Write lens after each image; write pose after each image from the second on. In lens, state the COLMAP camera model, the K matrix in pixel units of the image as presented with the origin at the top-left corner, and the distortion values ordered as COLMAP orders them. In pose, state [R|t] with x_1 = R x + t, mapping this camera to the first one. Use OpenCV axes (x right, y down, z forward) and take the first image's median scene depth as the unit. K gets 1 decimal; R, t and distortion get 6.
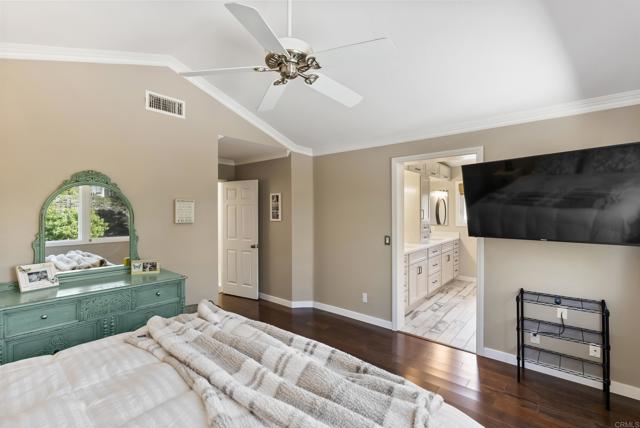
lens RADIAL K [[291.5, 0, 321.8], [0, 291.5, 211.2], [0, 0, 1]] dist [-0.010431, 0.004174]
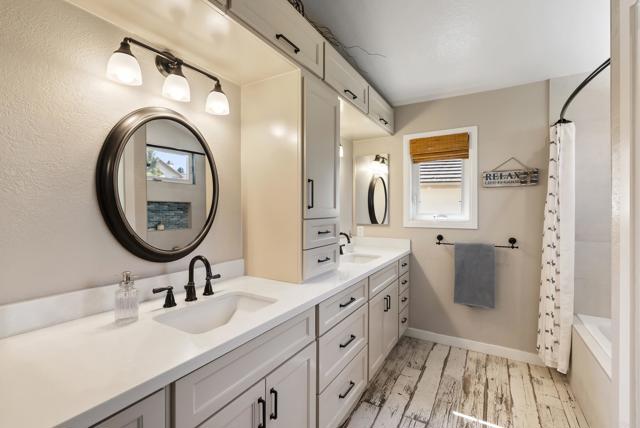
lens RADIAL K [[291.5, 0, 319.1], [0, 291.5, 213.3], [0, 0, 1]] dist [-0.010431, 0.004174]
pose [[0.988331, -0.003850, 0.152275, 0.243628], [0.003017, 0.999979, 0.005705, 0.024353], [-0.152294, -0.005179, 0.988322, 0.533984]]
